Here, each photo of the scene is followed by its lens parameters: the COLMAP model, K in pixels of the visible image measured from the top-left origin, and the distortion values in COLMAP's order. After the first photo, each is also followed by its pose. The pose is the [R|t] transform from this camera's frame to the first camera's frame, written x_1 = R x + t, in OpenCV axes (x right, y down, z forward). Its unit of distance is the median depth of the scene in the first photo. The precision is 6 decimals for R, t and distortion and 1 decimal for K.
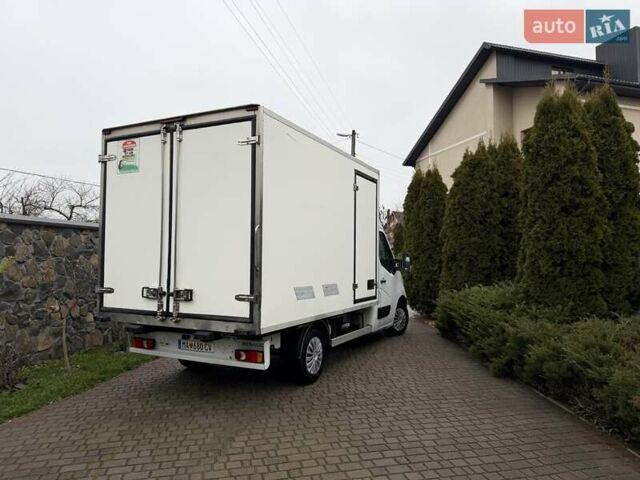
lens RADIAL K [[450.4, 0, 320.0], [0, 450.4, 240.0], [0, 0, 1]] dist [0.091443, -0.104536]
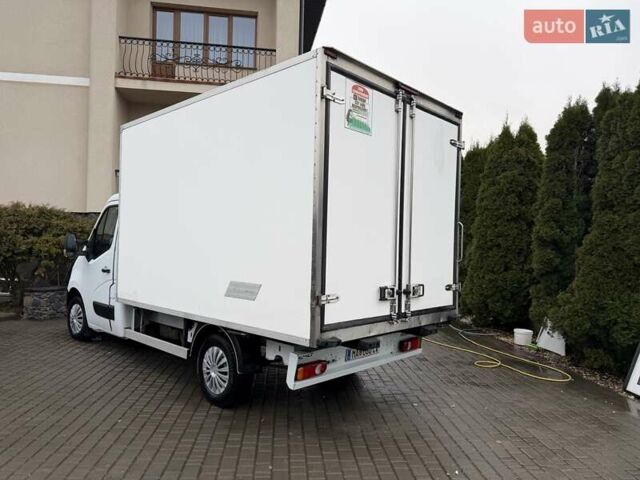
lens RADIAL K [[451.5, 0, 321.9], [0, 451.5, 250.3], [0, 0, 1]] dist [0.086839, -0.000882]
pose [[0.272393, -0.005972, 0.962168, -1.138423], [-0.049832, 0.998551, 0.020306, 0.027635], [-0.960895, -0.053478, 0.271701, 0.863561]]
